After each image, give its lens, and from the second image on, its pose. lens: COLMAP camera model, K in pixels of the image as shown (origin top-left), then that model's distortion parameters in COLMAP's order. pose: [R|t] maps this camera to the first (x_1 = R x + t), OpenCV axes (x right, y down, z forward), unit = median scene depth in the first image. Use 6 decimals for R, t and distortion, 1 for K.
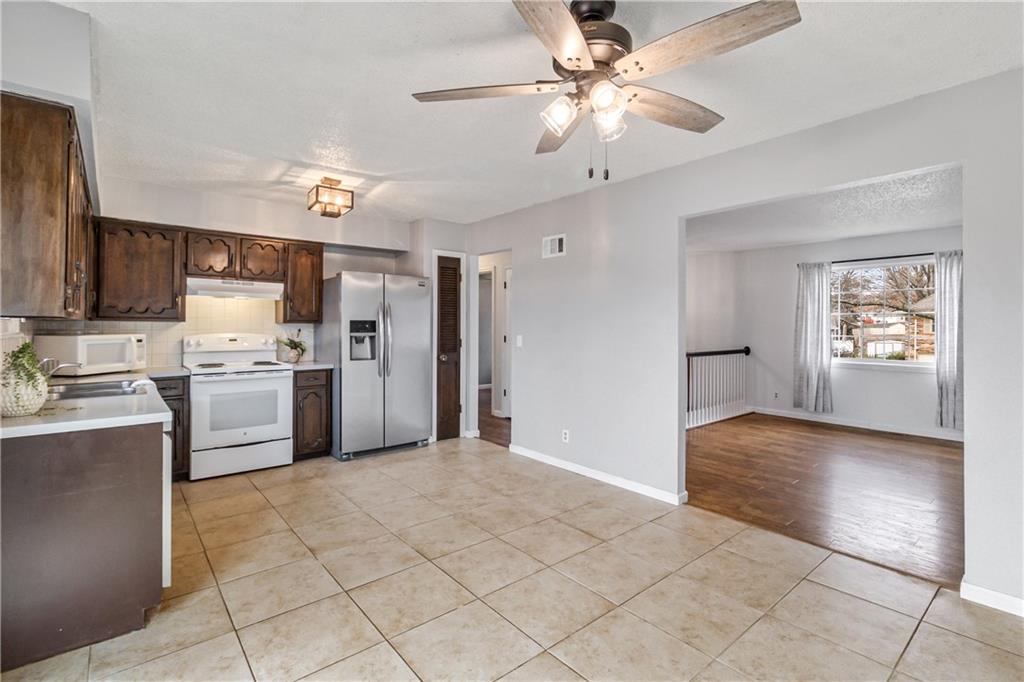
lens RADIAL K [[470.7, 0, 520.1], [0, 470.7, 325.9], [0, 0, 1]] dist [0.002133, -0.000710]
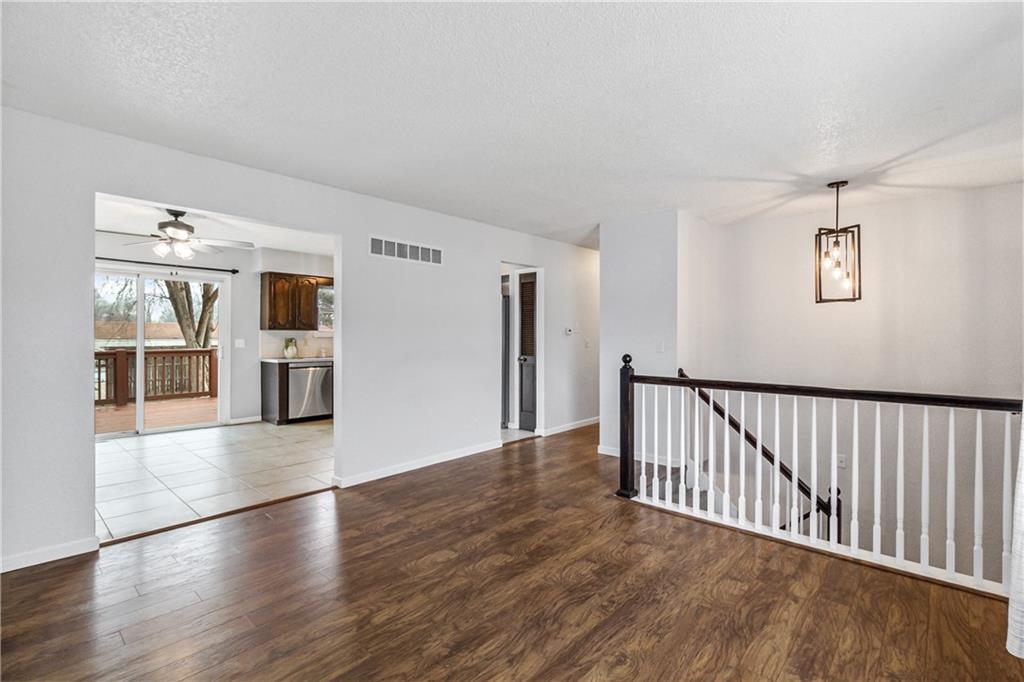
lens RADIAL K [[470.7, 0, 517.7], [0, 470.7, 338.8], [0, 0, 1]] dist [0.002133, -0.000710]
pose [[0.126979, 0.003380, -0.991900, 1.200987], [-0.002850, 0.999991, 0.003043, 0.013305], [0.991901, 0.002440, 0.126988, 1.016321]]
